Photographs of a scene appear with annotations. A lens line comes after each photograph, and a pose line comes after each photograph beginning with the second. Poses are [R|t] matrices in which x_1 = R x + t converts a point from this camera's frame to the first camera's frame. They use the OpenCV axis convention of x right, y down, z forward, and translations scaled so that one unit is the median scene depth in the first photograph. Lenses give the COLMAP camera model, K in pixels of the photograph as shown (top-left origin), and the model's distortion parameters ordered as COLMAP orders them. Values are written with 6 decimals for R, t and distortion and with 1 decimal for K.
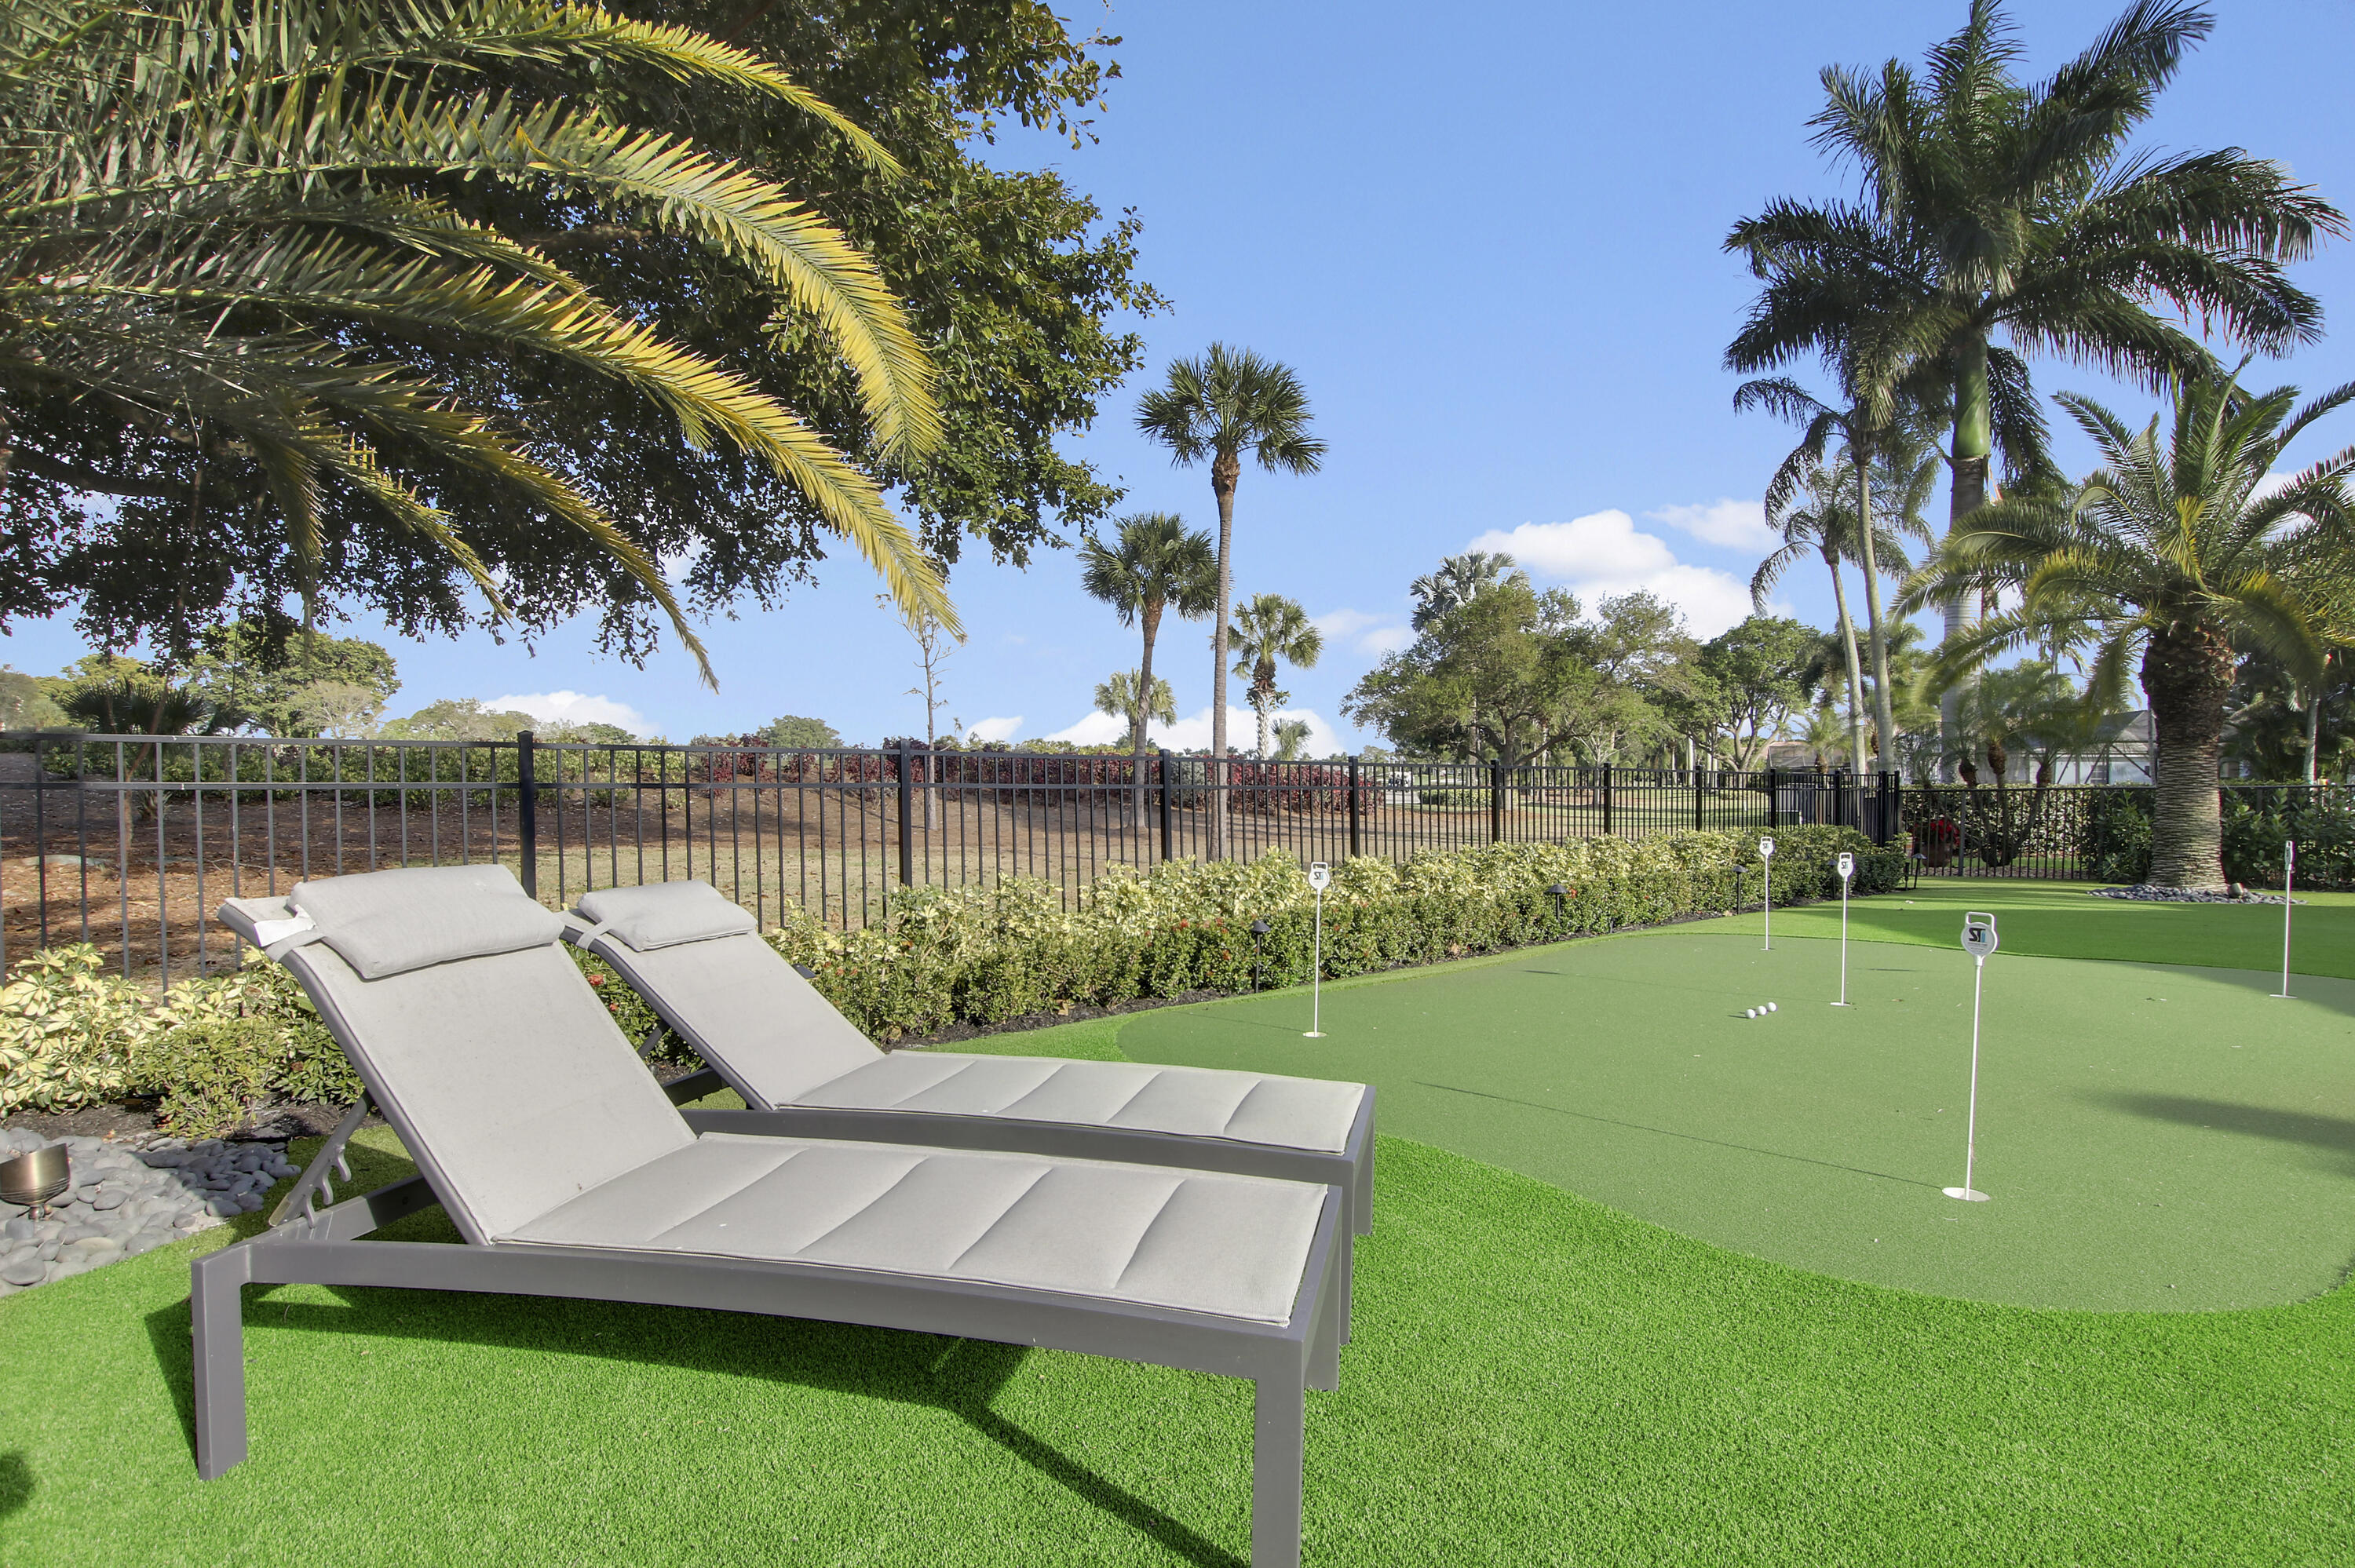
lens RADIAL K [[1242.5, 0, 1229.3], [0, 1242.5, 806.7], [0, 0, 1]] dist [-0.028404, 0.004411]
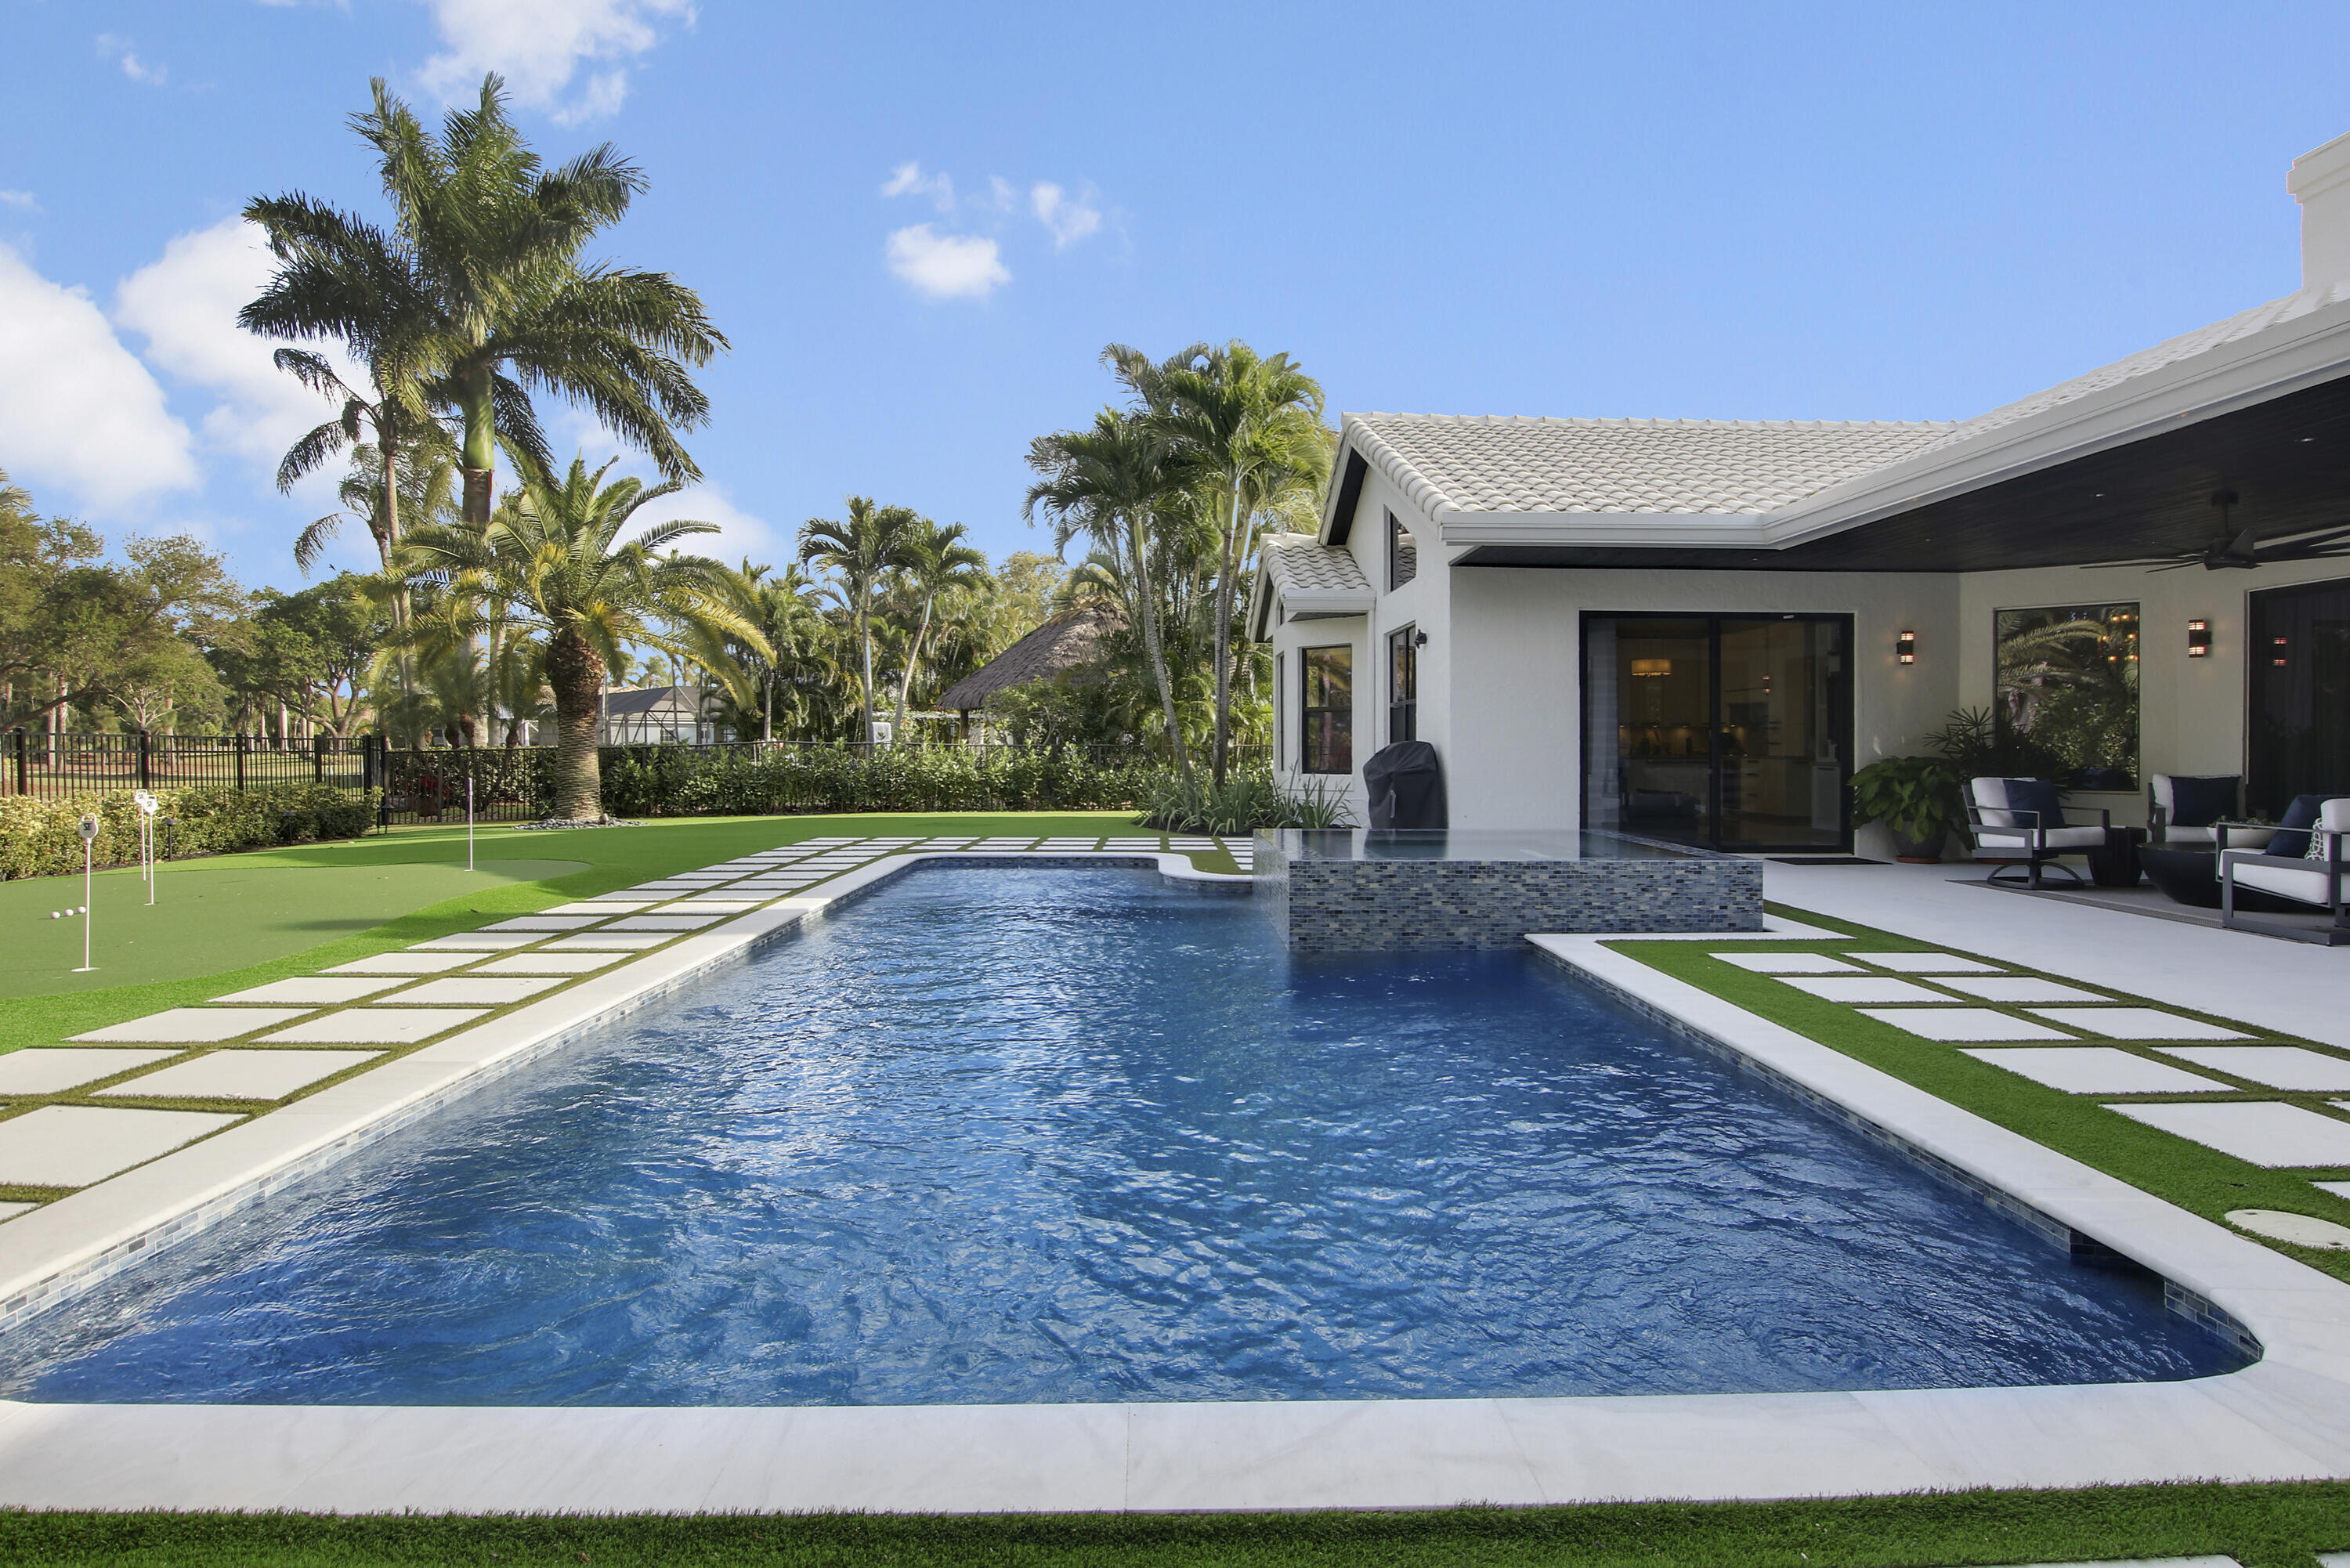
lens RADIAL K [[1249.6, 0, 1175.8], [0, 1249.6, 746.1], [0, 0, 1]] dist [-0.019168, 0.000606]
pose [[0.565985, -0.007098, 0.824385, 0.000232], [0.023204, 0.999704, -0.007324, 0.004507], [-0.824089, 0.023274, 0.565982, -0.186248]]
